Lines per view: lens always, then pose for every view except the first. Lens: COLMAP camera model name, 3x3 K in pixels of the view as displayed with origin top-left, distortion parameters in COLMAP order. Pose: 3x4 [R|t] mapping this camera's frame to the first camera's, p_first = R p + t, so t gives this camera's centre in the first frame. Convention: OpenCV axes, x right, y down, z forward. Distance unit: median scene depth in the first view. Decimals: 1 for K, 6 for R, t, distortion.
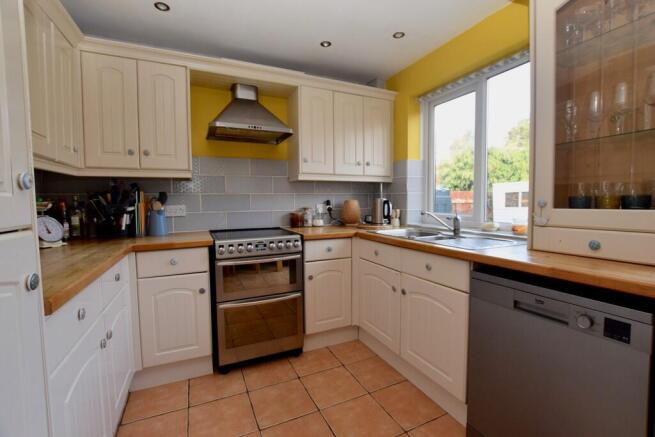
lens RADIAL K [[287.5, 0, 328.3], [0, 287.5, 218.1], [0, 0, 1]] dist [-0.022825, -0.001582]
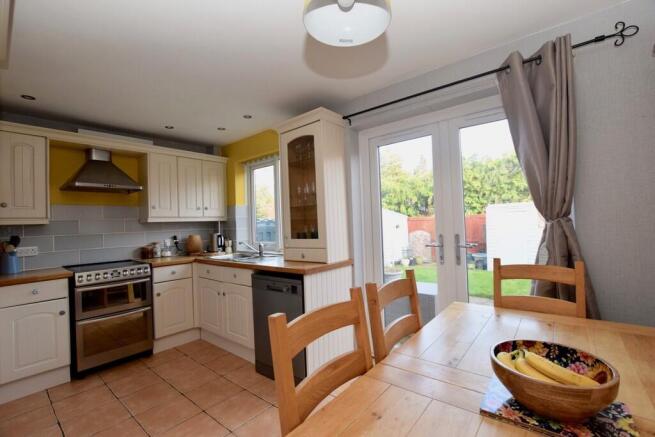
lens RADIAL K [[287.5, 0, 327.7], [0, 287.5, 217.2], [0, 0, 1]] dist [-0.022825, -0.001582]
pose [[0.903090, -0.016124, 0.429149, 0.090987], [0.055348, 0.995331, -0.079076, -0.007546], [-0.425870, 0.095165, 0.899766, -0.595709]]
